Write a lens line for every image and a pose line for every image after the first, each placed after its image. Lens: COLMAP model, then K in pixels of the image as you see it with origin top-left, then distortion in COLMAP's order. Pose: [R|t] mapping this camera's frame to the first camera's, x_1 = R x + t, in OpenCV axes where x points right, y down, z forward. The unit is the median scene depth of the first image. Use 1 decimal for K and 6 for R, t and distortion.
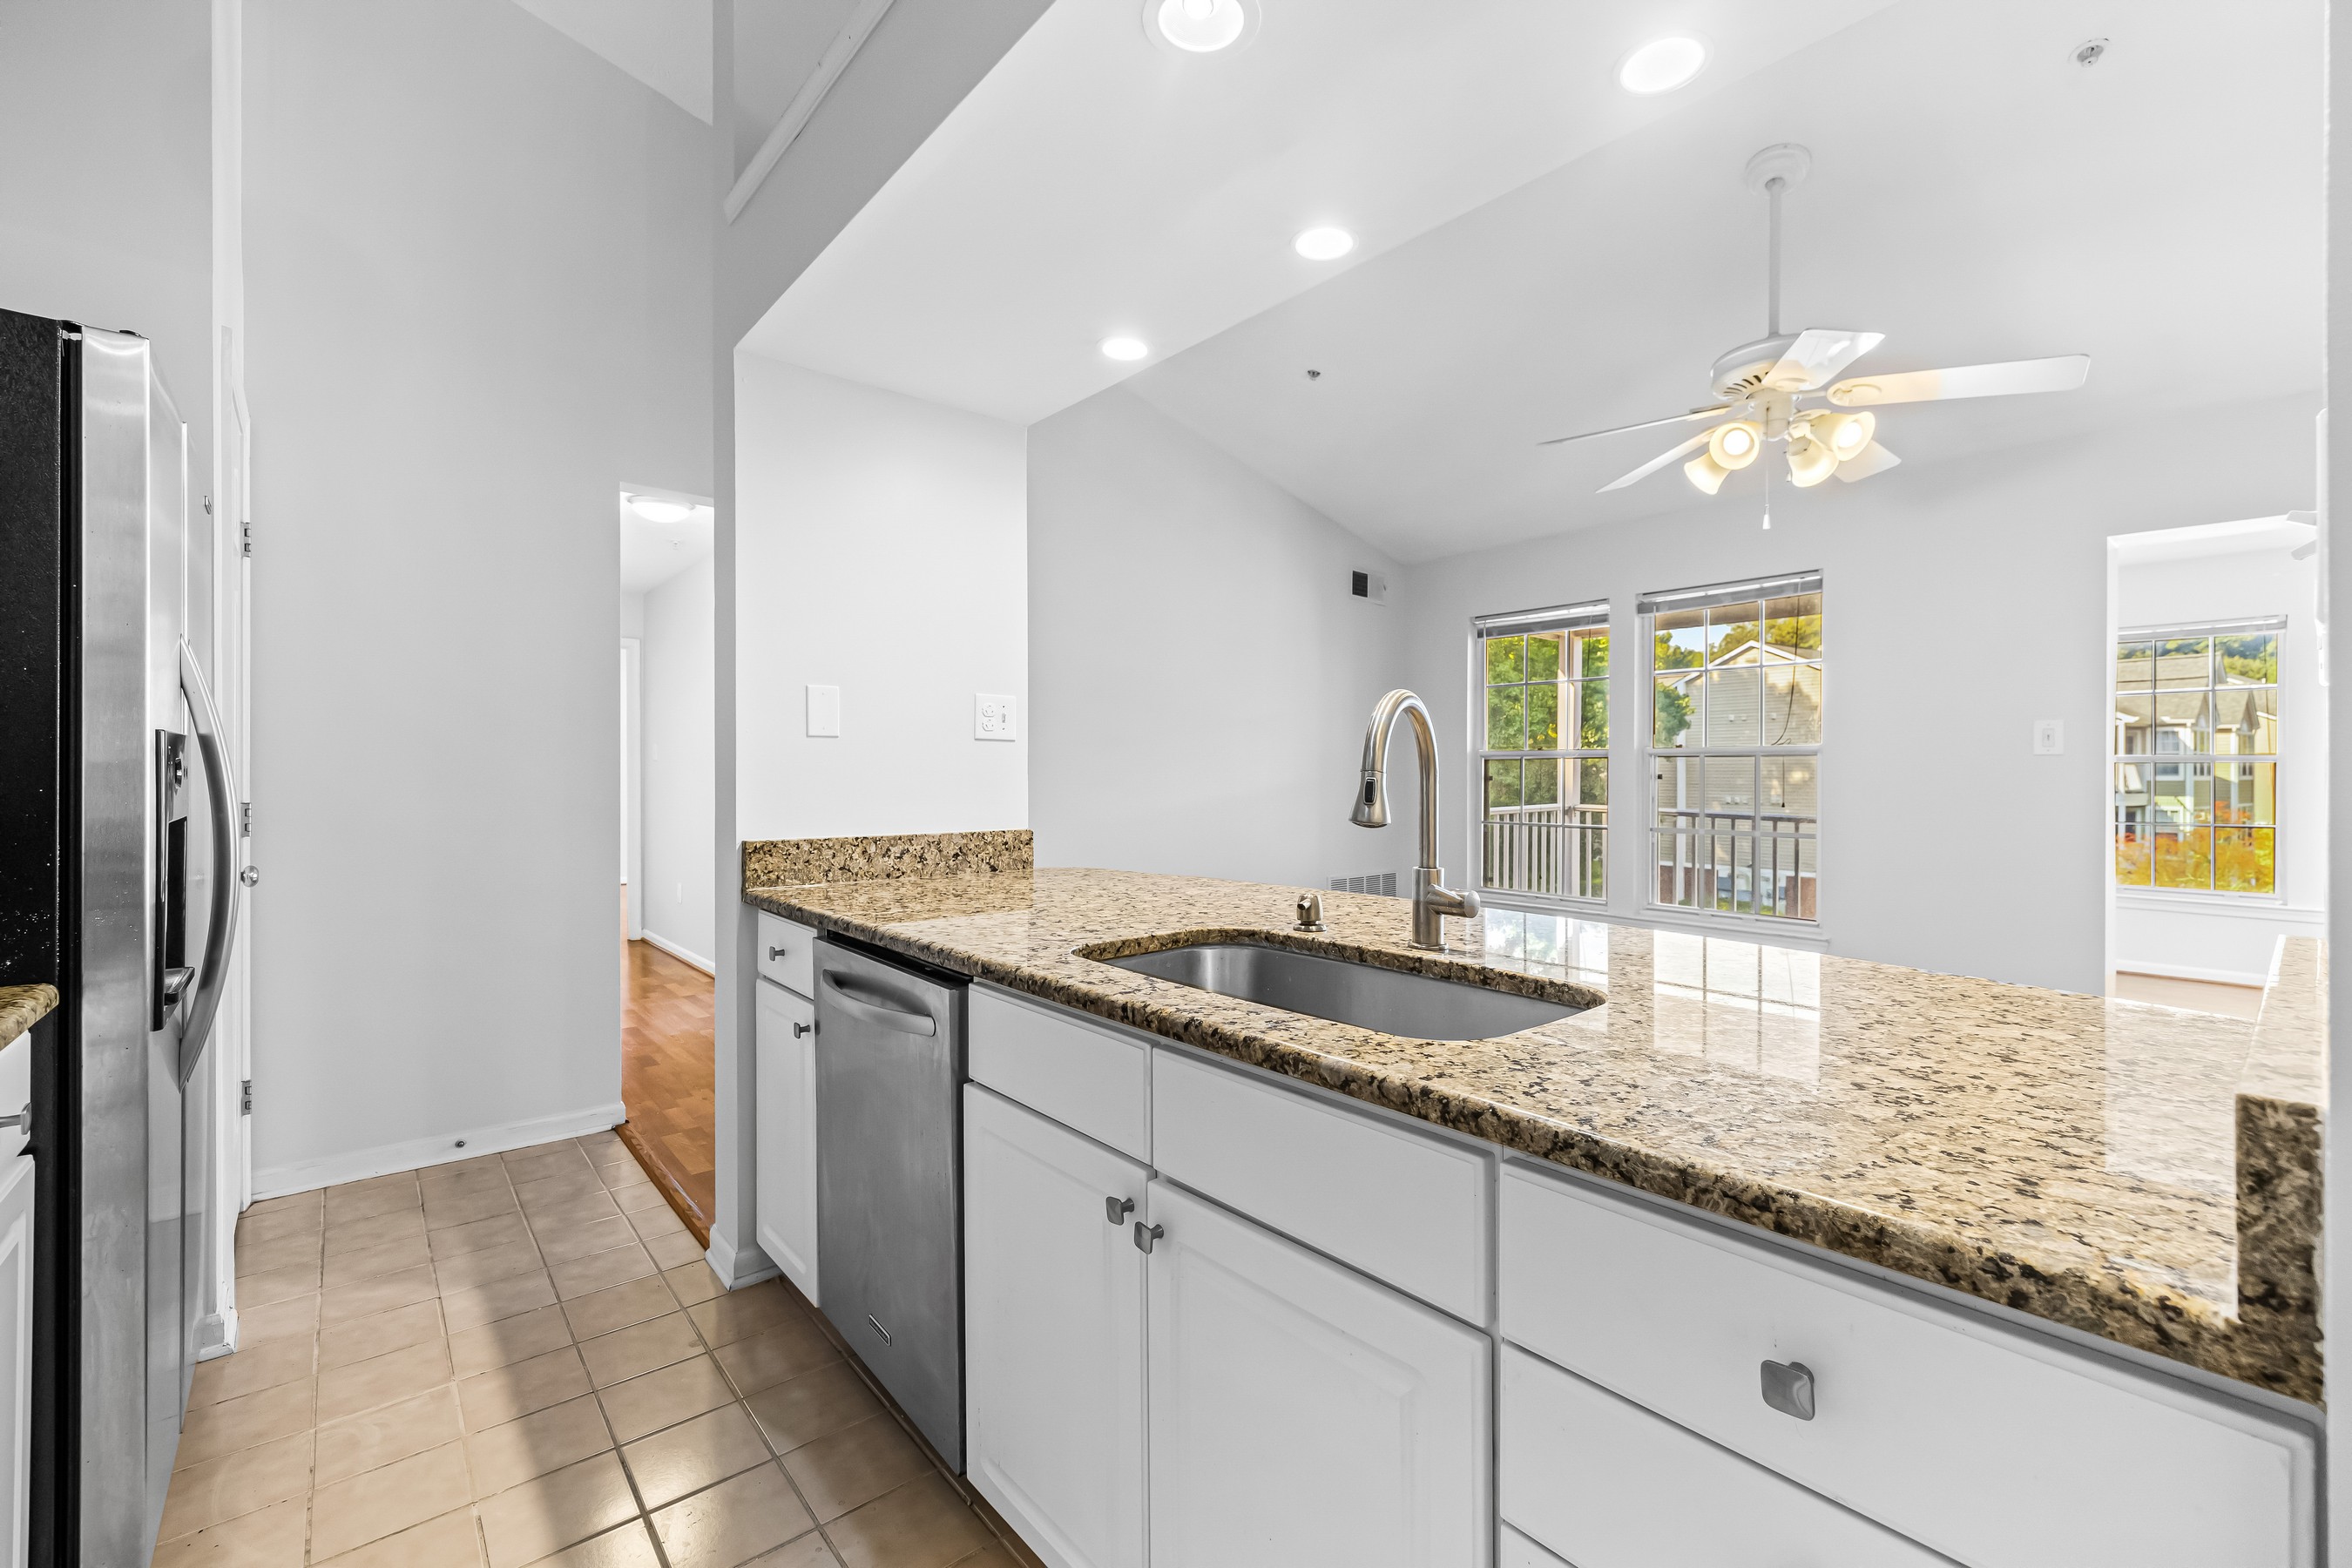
lens RADIAL K [[994.1, 0, 1177.2], [0, 994.1, 775.7], [0, 0, 1]] dist [0.001544, 0.000181]
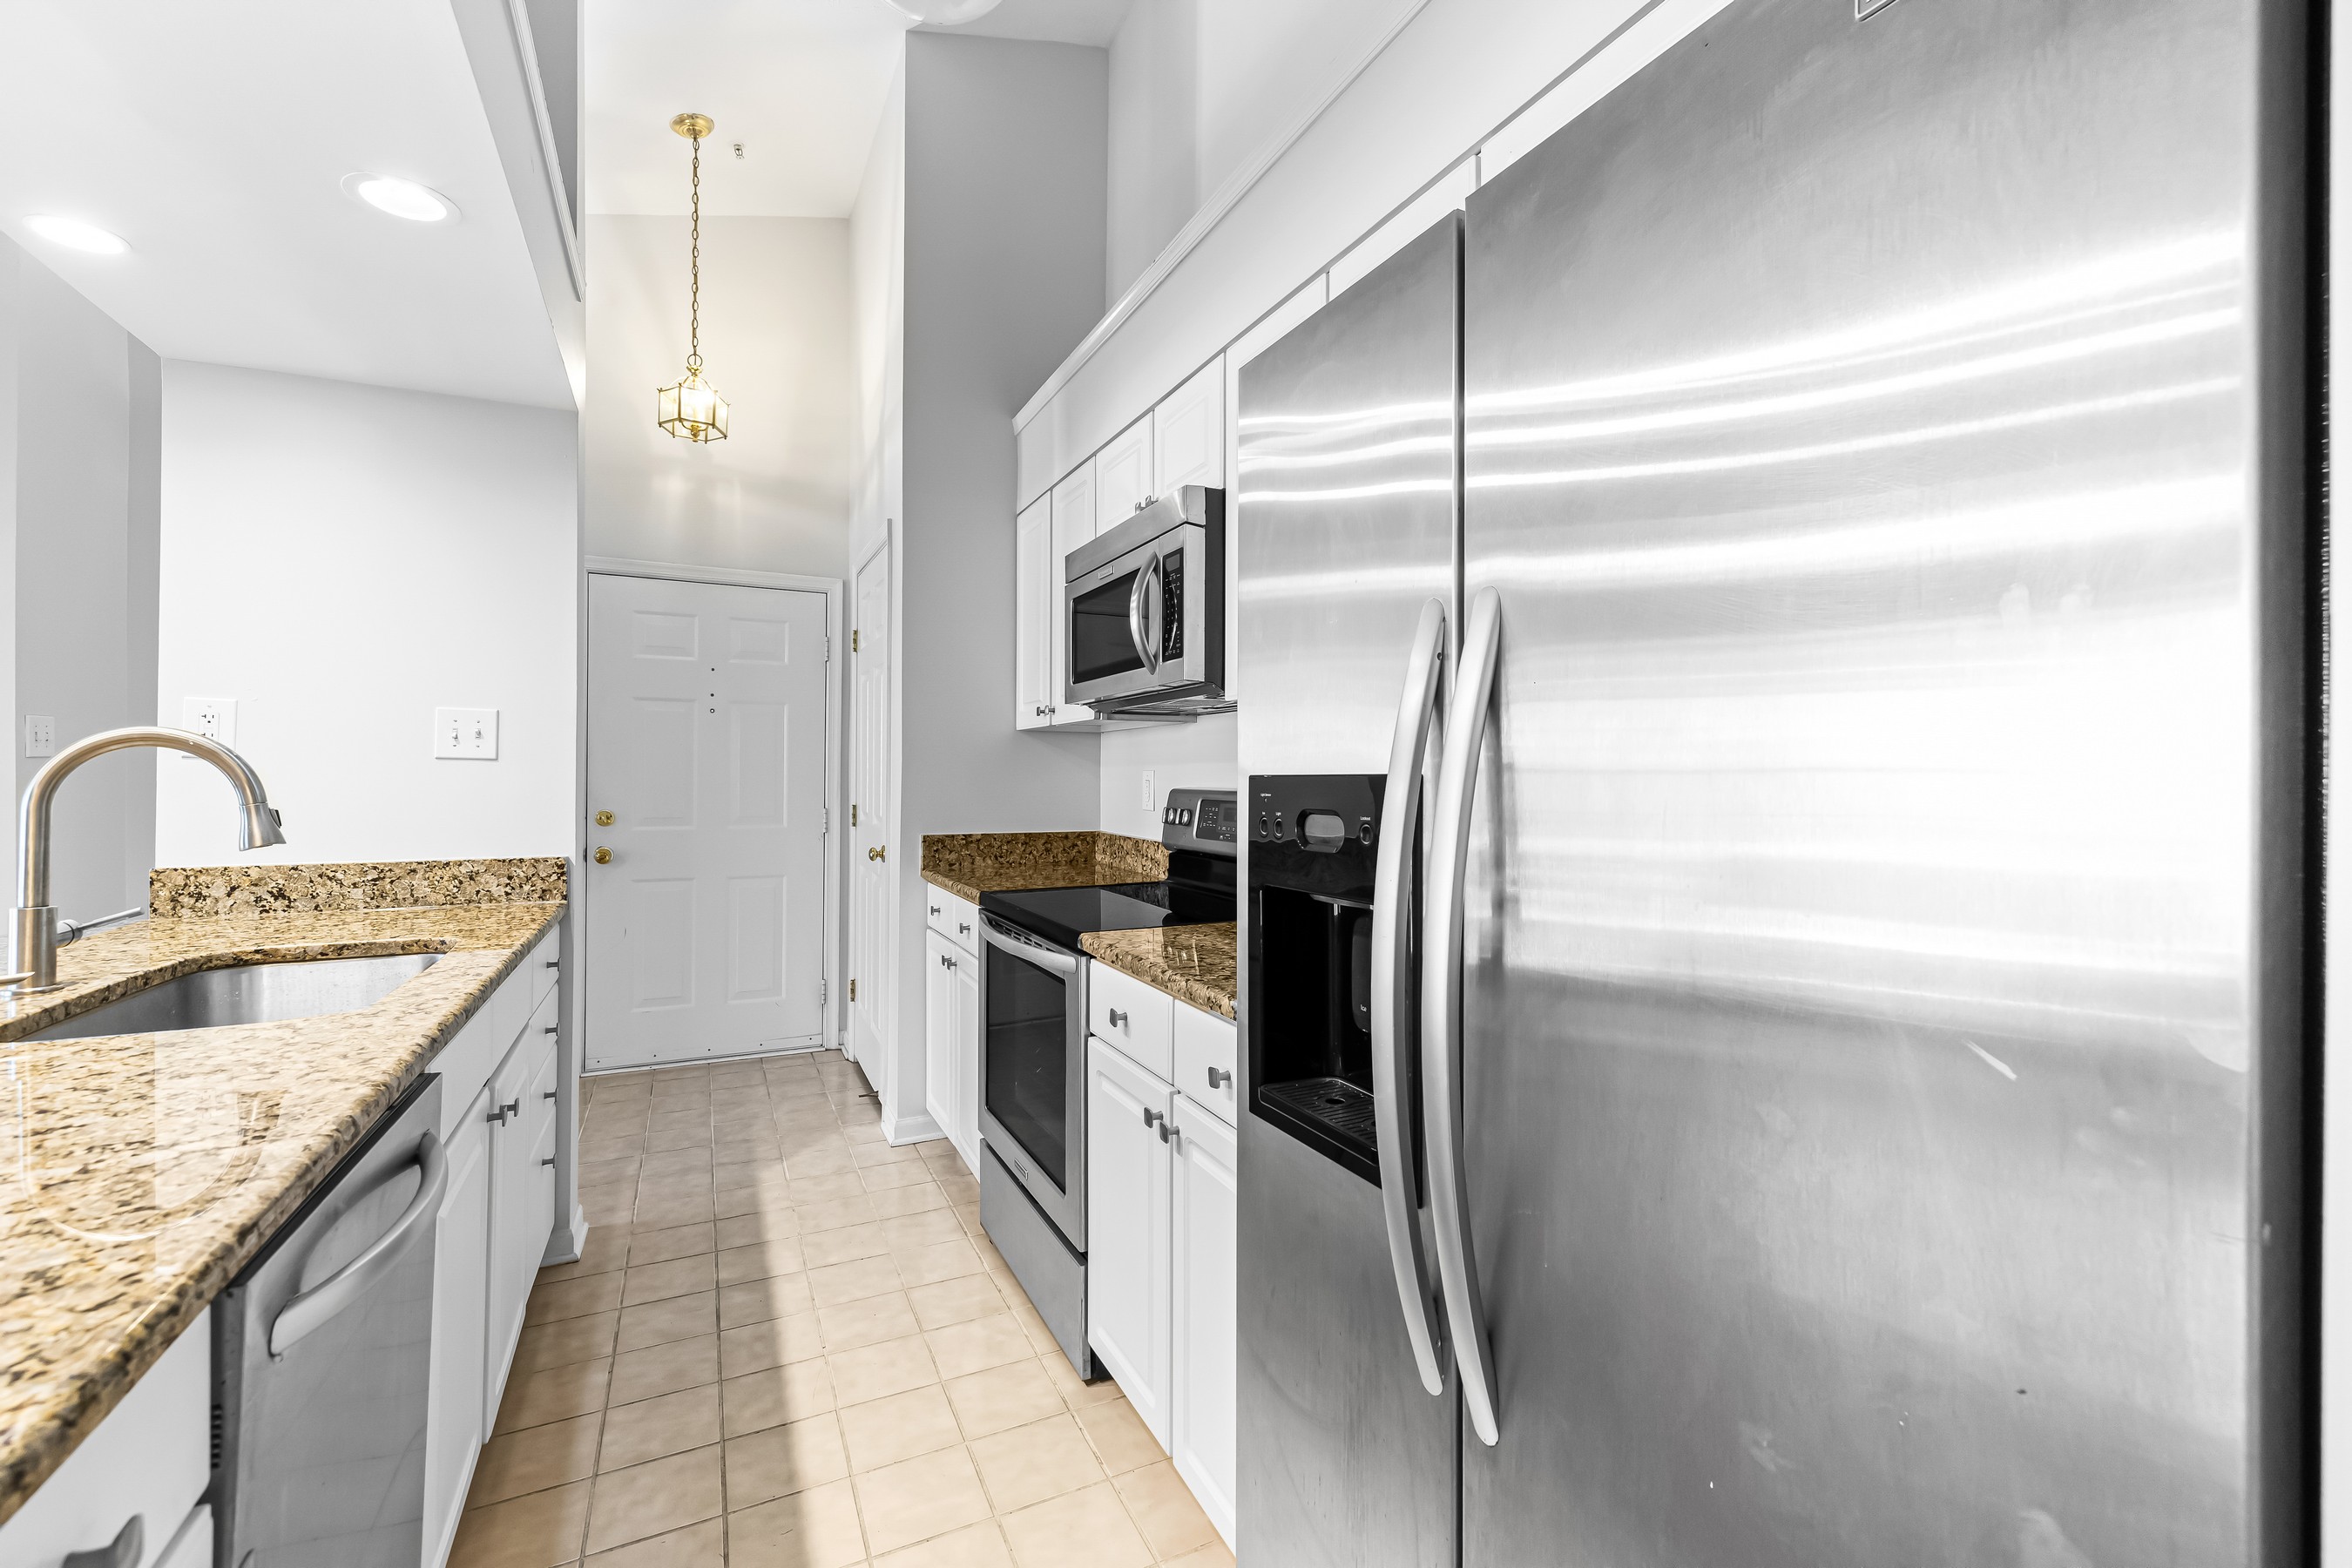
lens RADIAL K [[994.1, 0, 1187.5], [0, 994.1, 772.9], [0, 0, 1]] dist [0.001544, 0.000181]
pose [[-0.968441, -0.006672, 0.249152, -0.643469], [-0.007050, 0.999975, -0.000621, -0.024594], [-0.249141, -0.002358, -0.968464, 1.027132]]
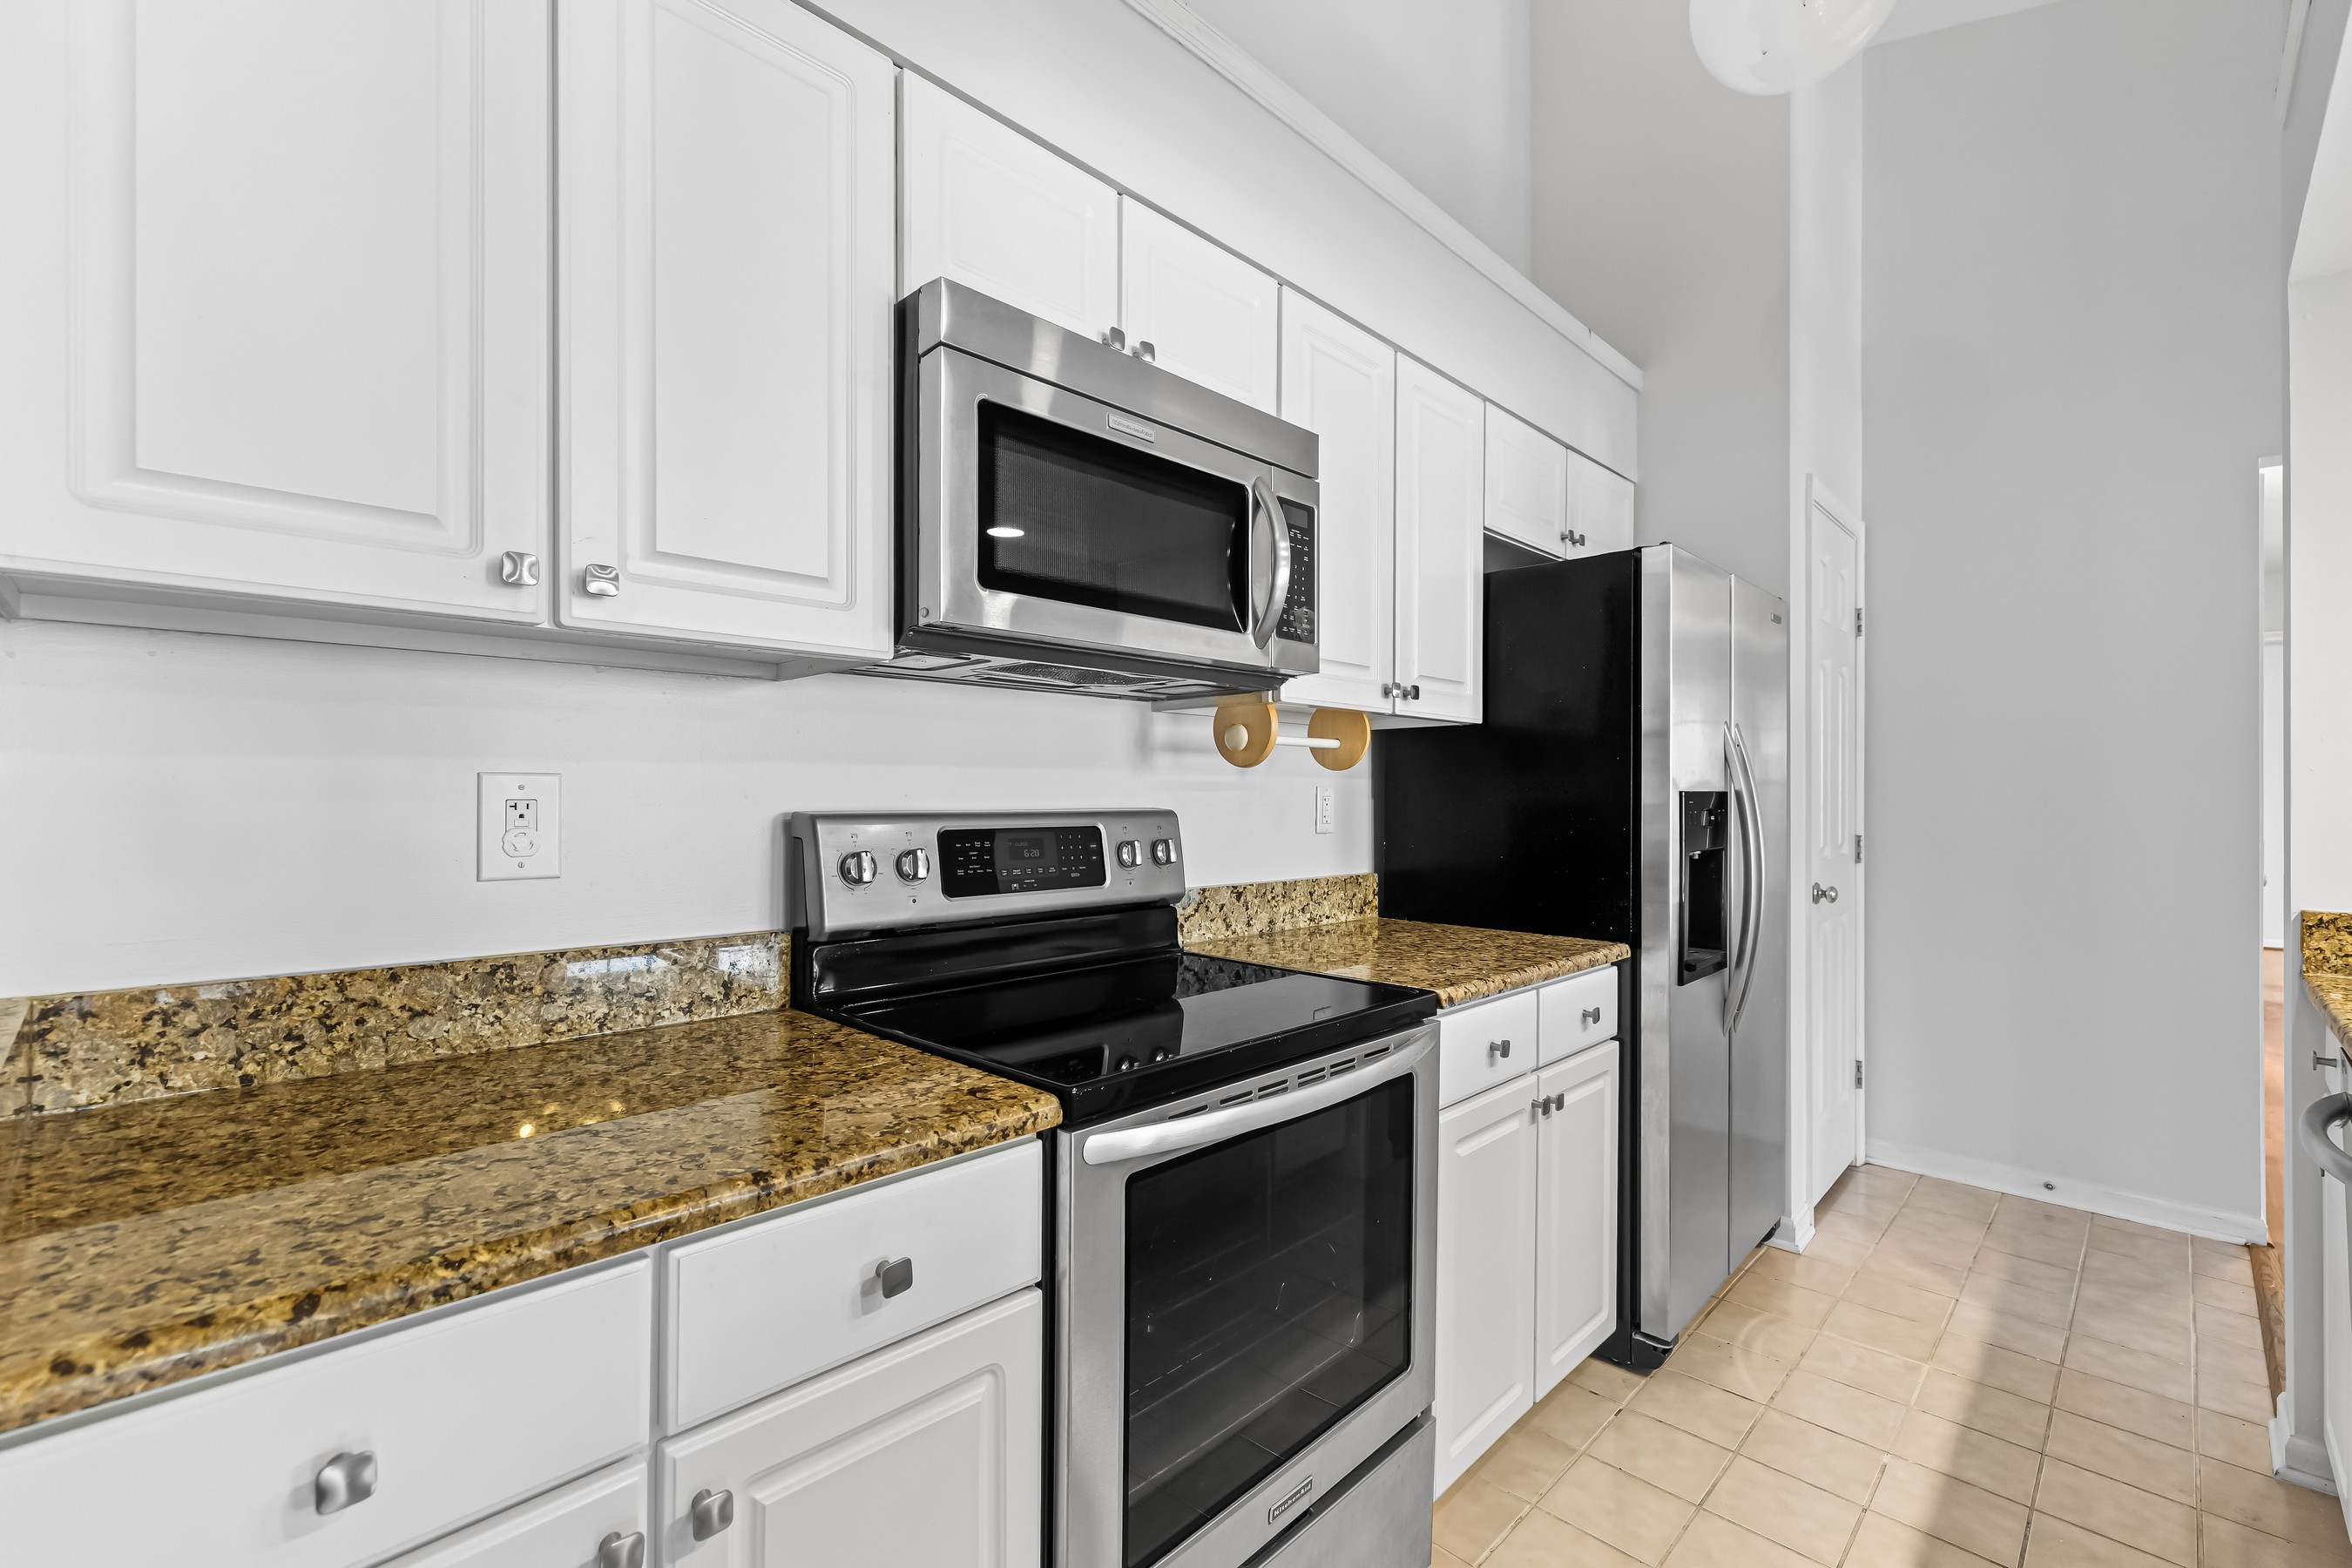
lens RADIAL K [[994.1, 0, 1154.7], [0, 994.1, 790.0], [0, 0, 1]] dist [0.001544, 0.000181]
pose [[0.069469, -0.008993, -0.997544, 0.257492], [-0.003377, 0.999952, -0.009250, -0.017186], [0.997578, 0.004012, 0.069435, 0.043362]]
